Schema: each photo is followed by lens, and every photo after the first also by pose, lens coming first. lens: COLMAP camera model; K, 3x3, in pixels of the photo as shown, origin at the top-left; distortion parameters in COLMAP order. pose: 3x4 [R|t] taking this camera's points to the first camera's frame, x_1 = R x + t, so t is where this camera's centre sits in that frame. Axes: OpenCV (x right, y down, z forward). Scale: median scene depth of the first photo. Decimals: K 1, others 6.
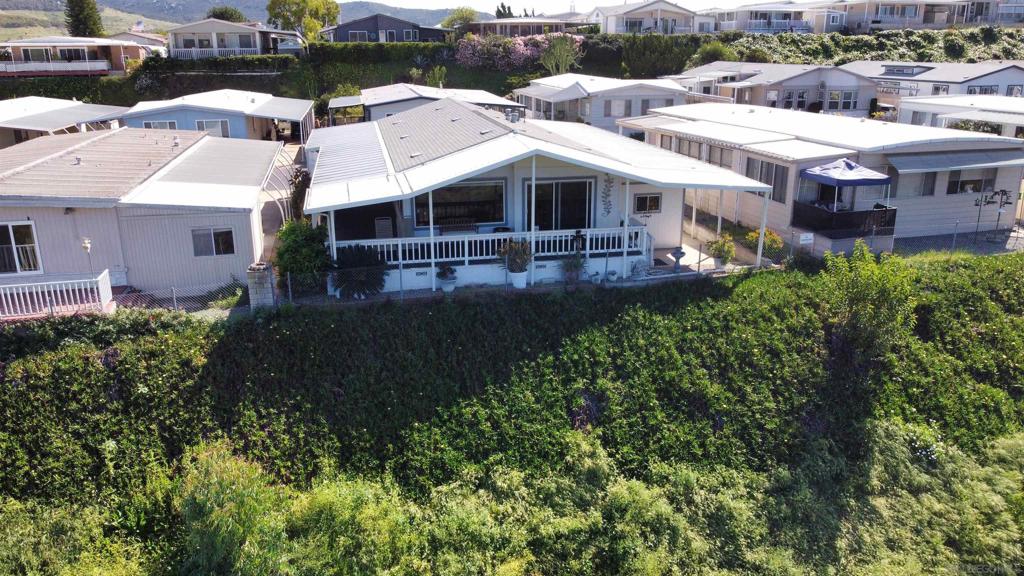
lens RADIAL K [[777.7, 0, 512.0], [0, 777.7, 288.0], [0, 0, 1]] dist [-0.006132, -0.003286]
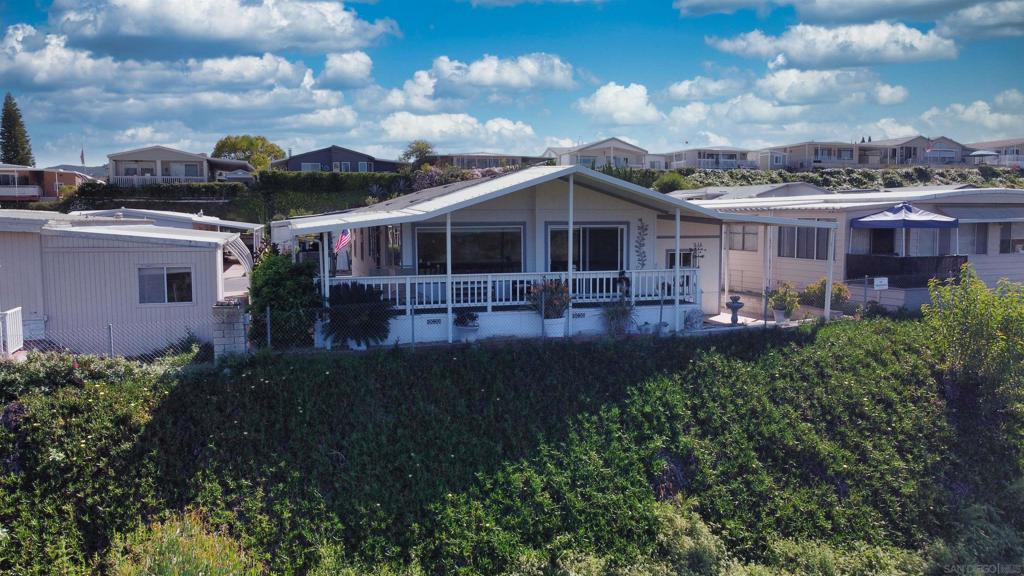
lens RADIAL K [[777.7, 0, 512.0], [0, 777.7, 288.0], [0, 0, 1]] dist [-0.006132, -0.003286]
pose [[0.996367, -0.007656, 0.084817, -0.116195], [0.025429, 0.977262, -0.210505, 0.130513], [-0.081277, 0.211897, 0.973906, 0.237540]]
